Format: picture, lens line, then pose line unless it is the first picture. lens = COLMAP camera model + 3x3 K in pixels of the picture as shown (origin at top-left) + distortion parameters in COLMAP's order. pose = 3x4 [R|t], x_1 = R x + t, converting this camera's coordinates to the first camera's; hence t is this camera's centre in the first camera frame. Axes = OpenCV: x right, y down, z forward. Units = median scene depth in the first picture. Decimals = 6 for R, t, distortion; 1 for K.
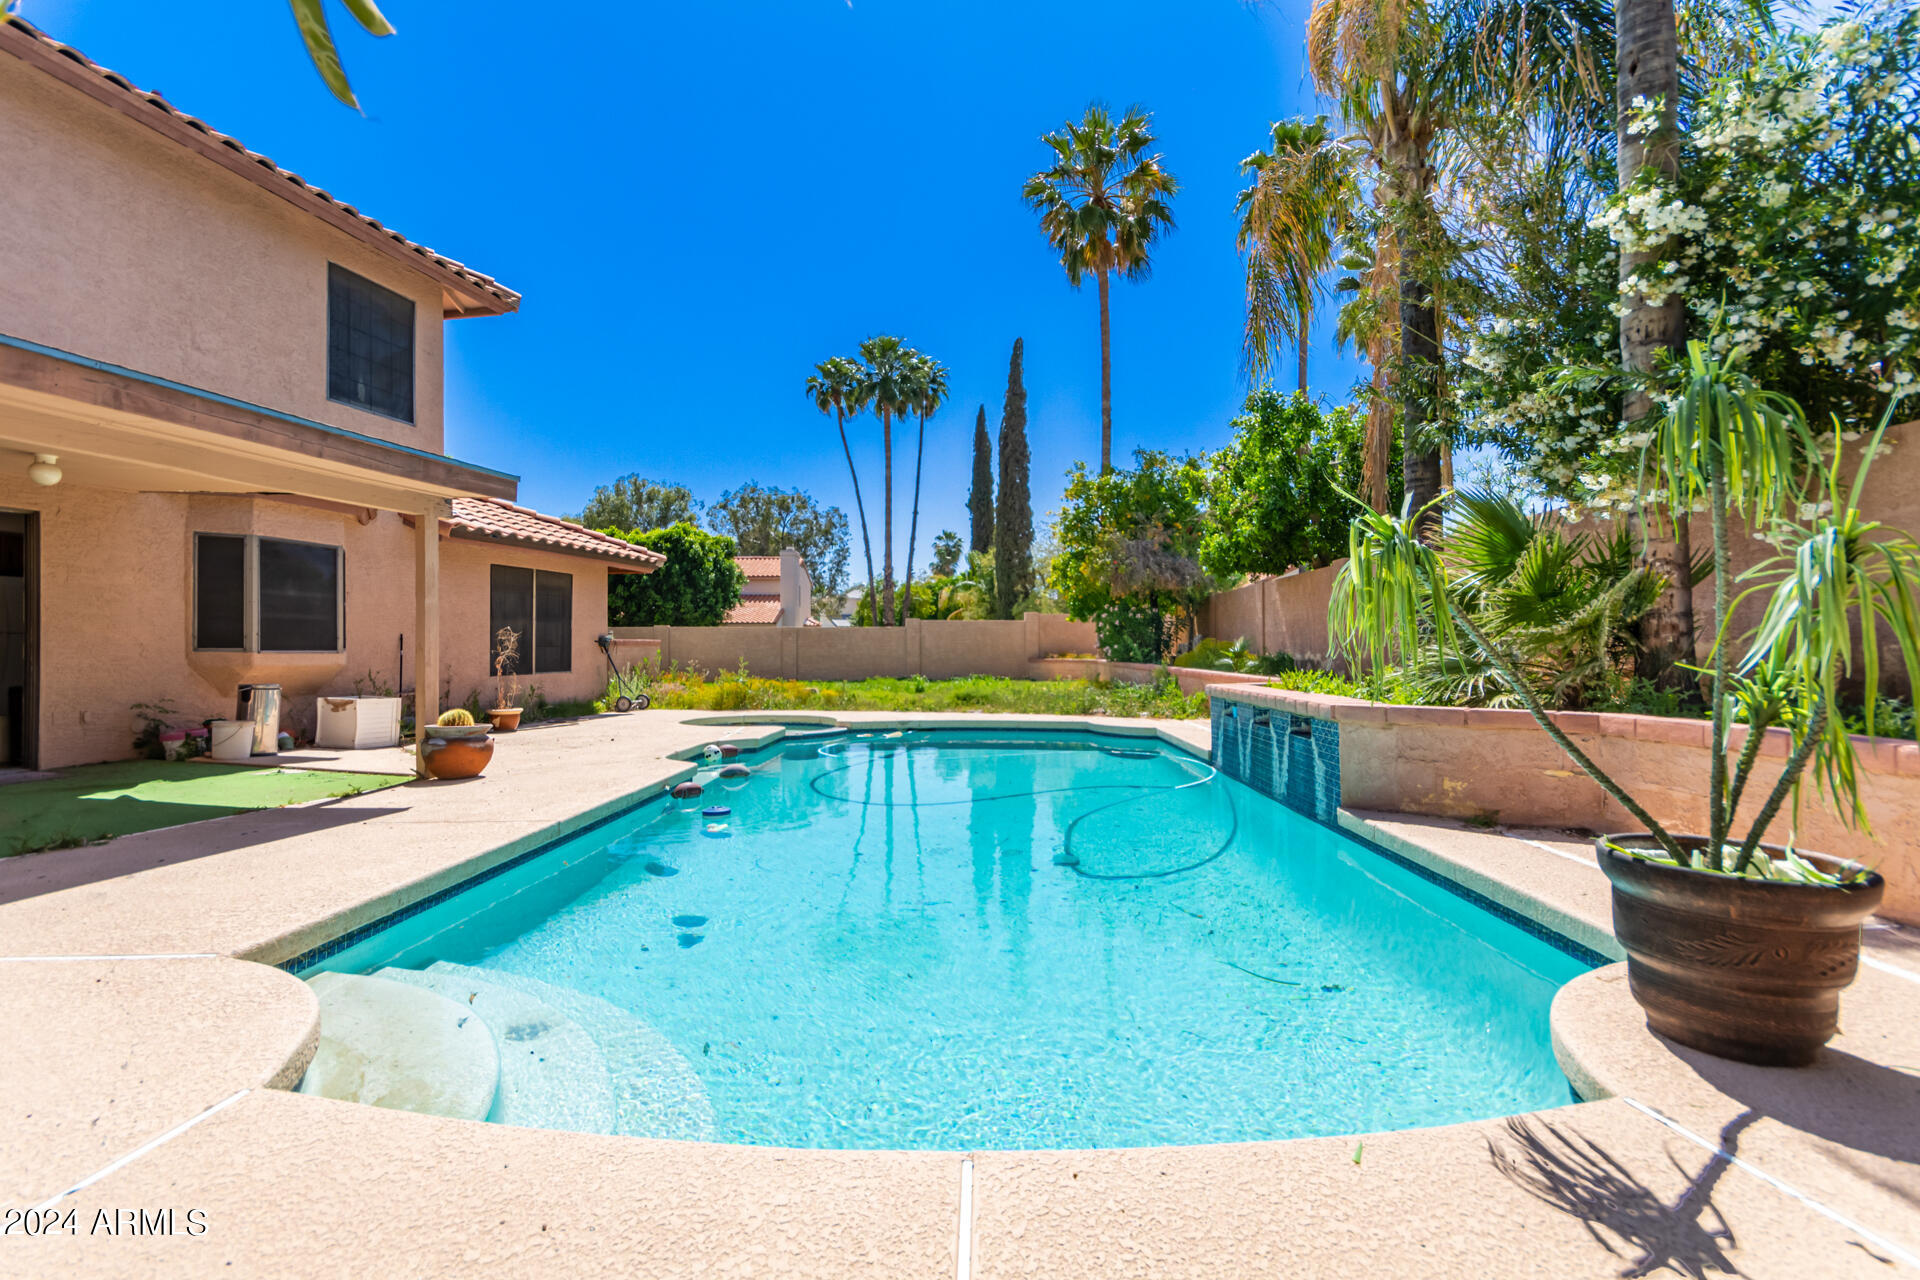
lens RADIAL K [[893.4, 0, 973.8], [0, 893.4, 638.5], [0, 0, 1]] dist [0.001107, 0.001556]
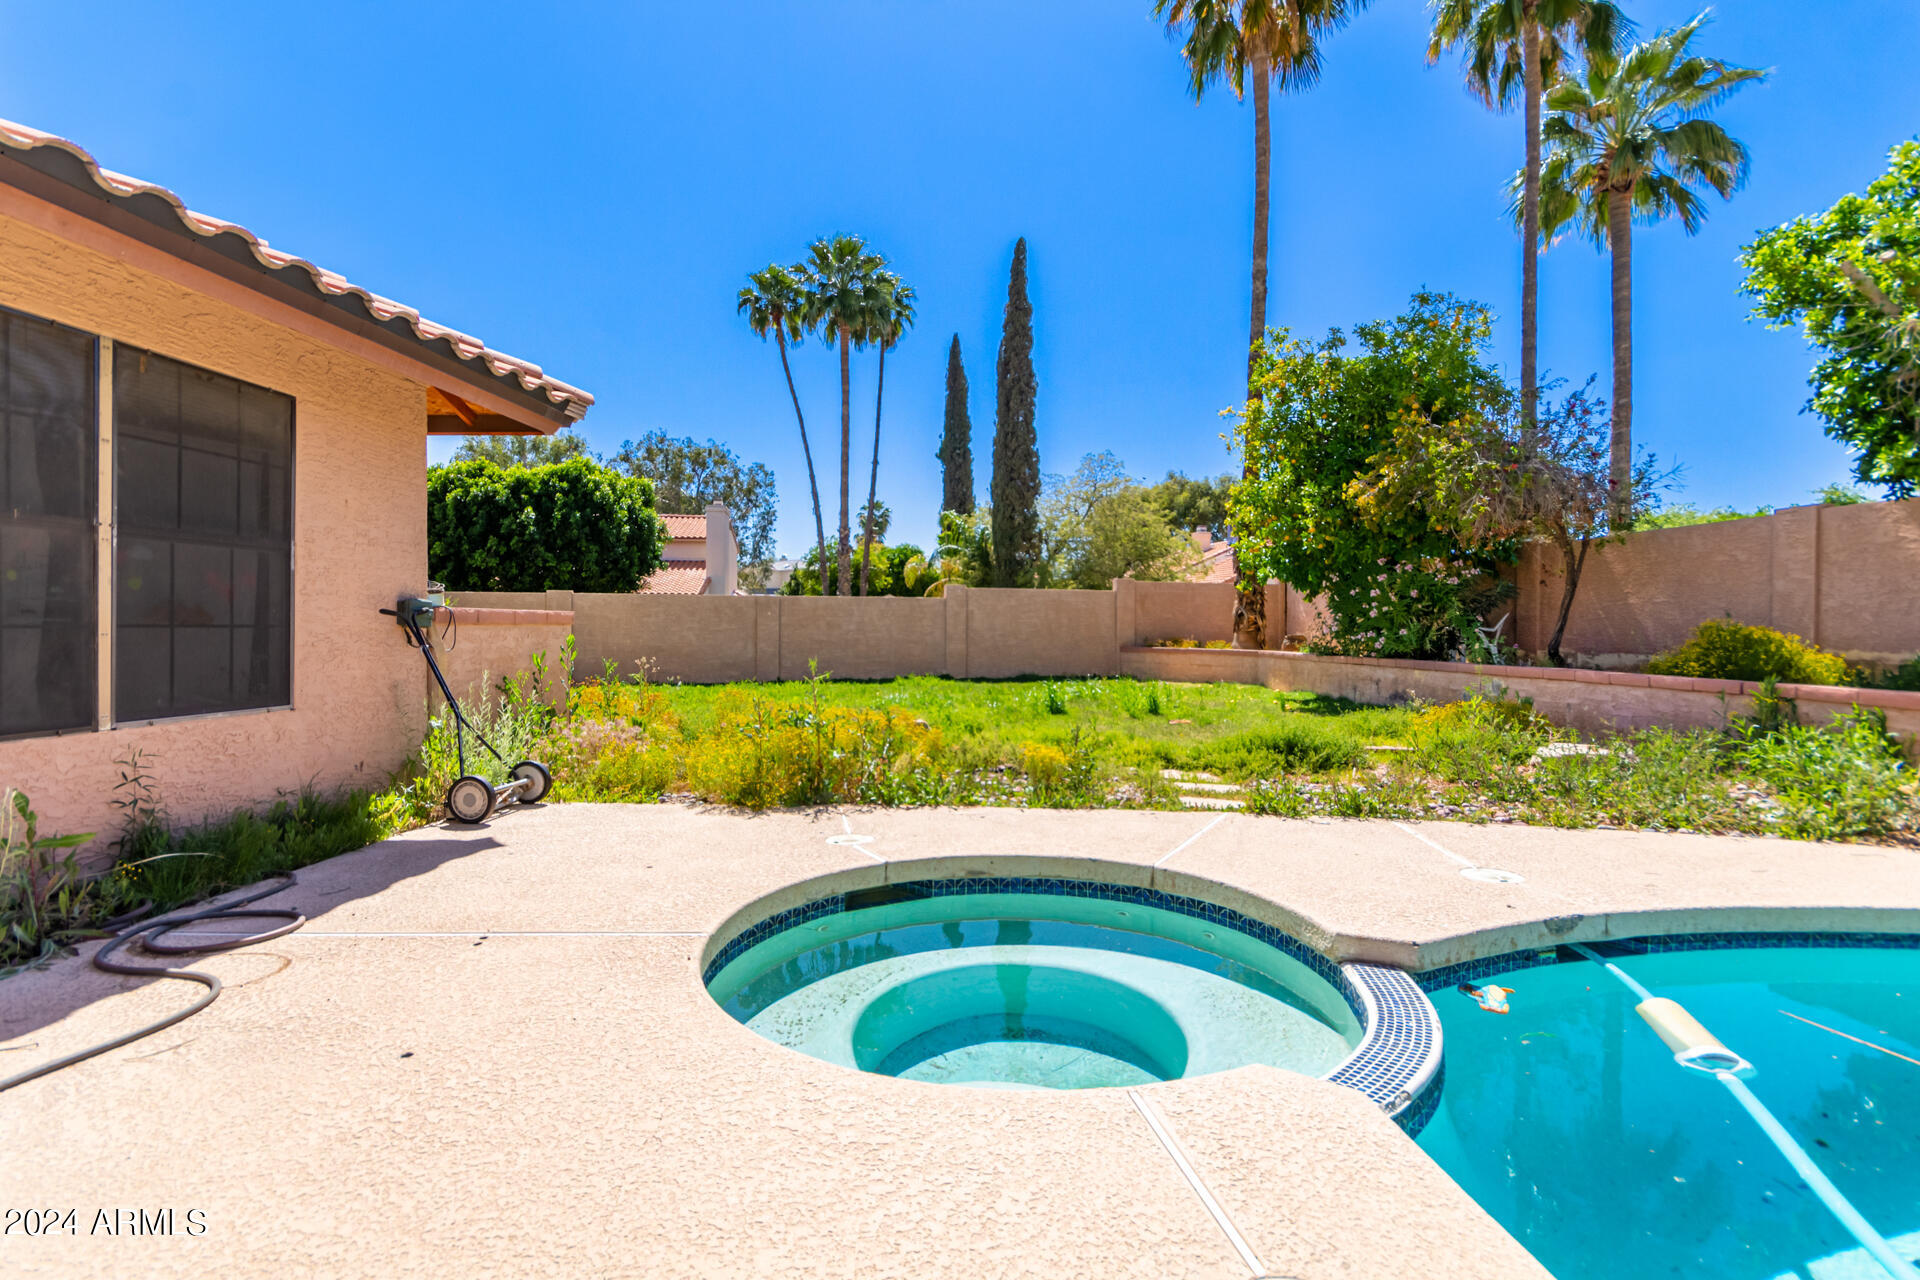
lens RADIAL K [[893.4, 0, 968.7], [0, 893.4, 638.3], [0, 0, 1]] dist [0.001107, 0.001556]
pose [[0.994513, 0.005791, 0.104449, -0.088652], [-0.008200, 0.999710, 0.022645, 0.001328], [-0.104287, -0.023377, 0.994272, 0.238190]]
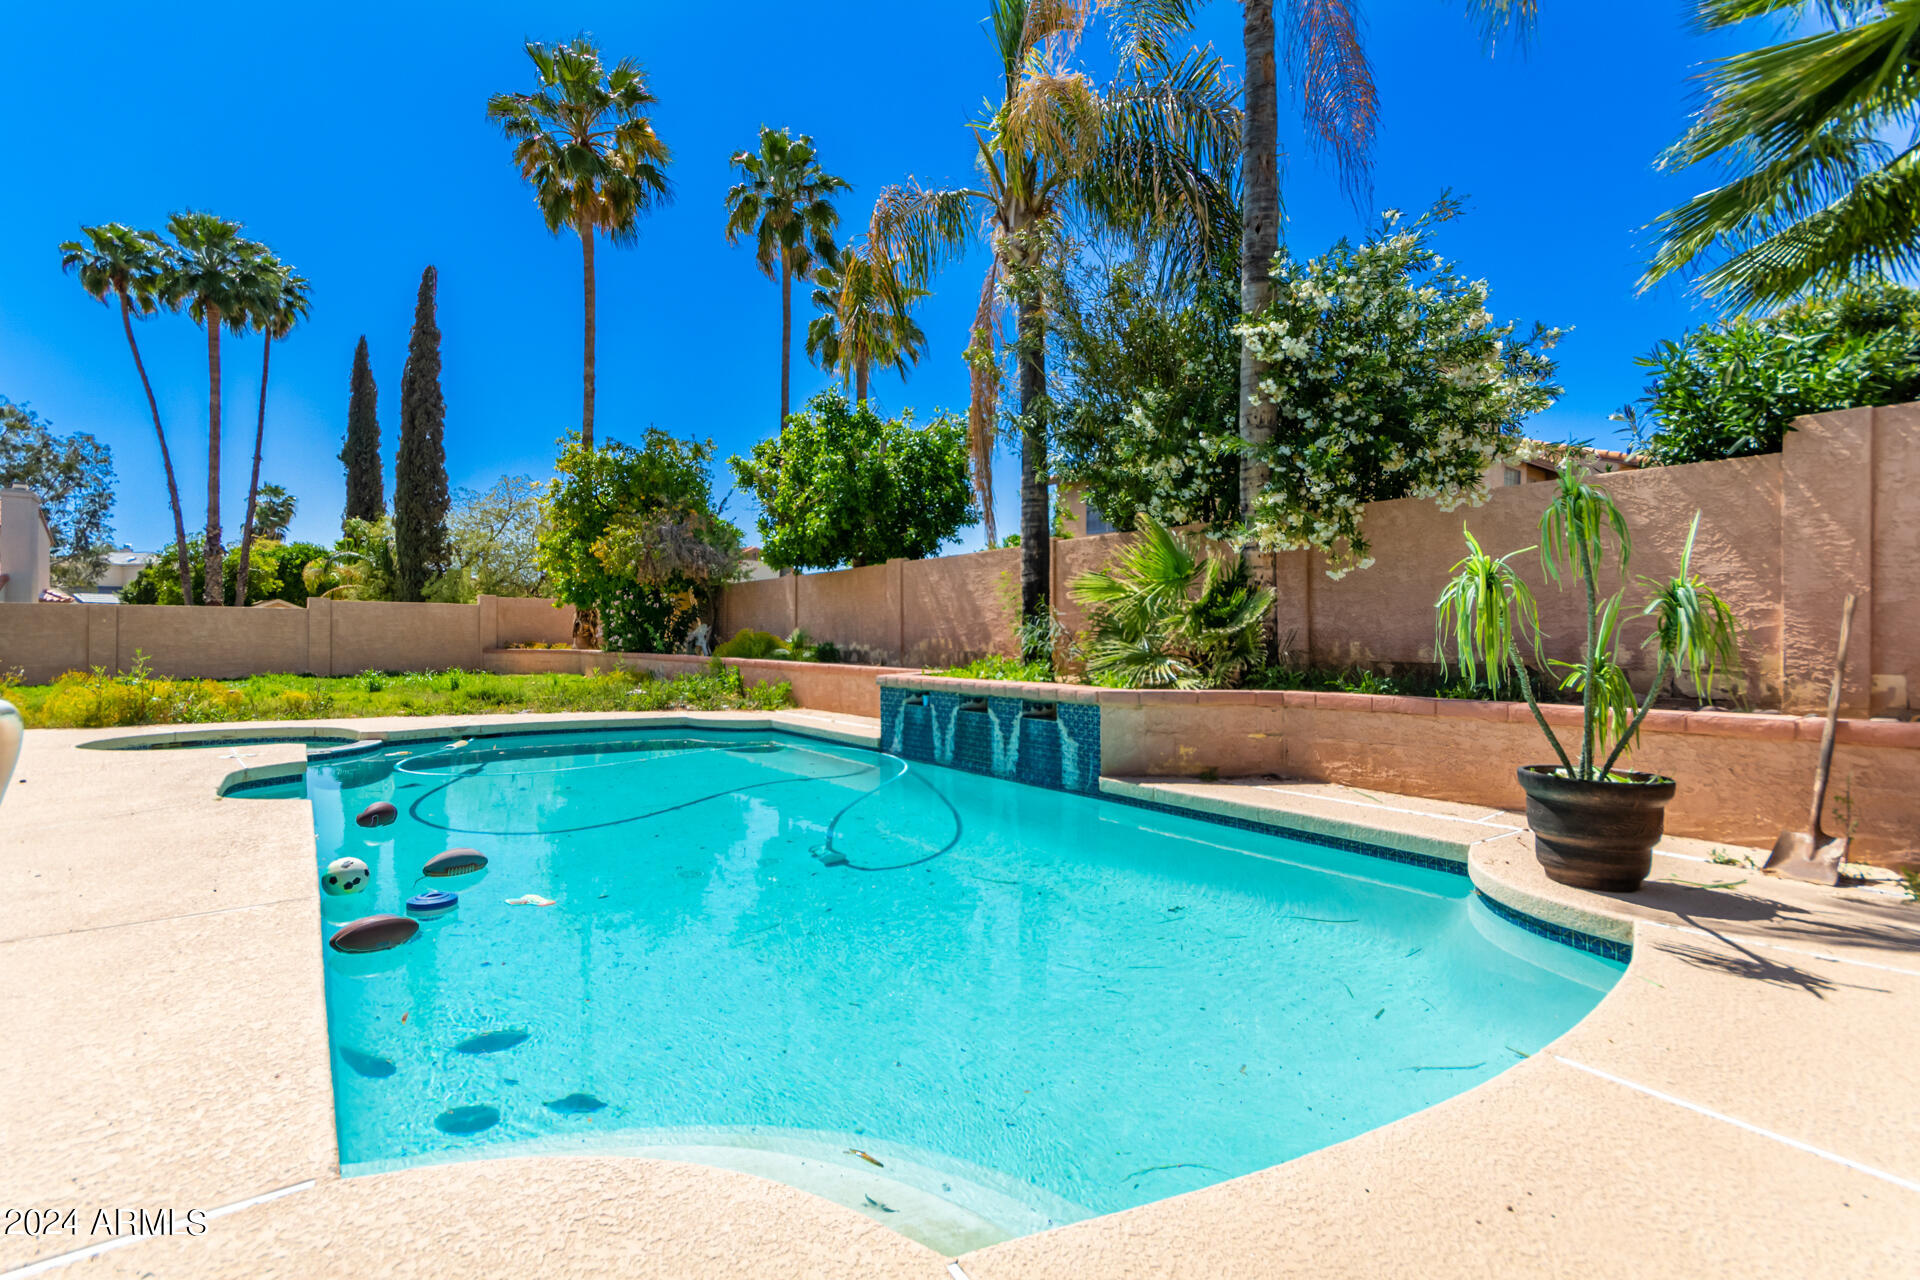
lens RADIAL K [[893.4, 0, 971.4], [0, 893.4, 636.5], [0, 0, 1]] dist [0.001107, 0.001556]
pose [[0.792552, 0.005925, 0.609776, -0.064789], [-0.012631, 0.999898, 0.006702, -0.000647], [-0.609674, -0.013014, 0.792546, 0.022377]]
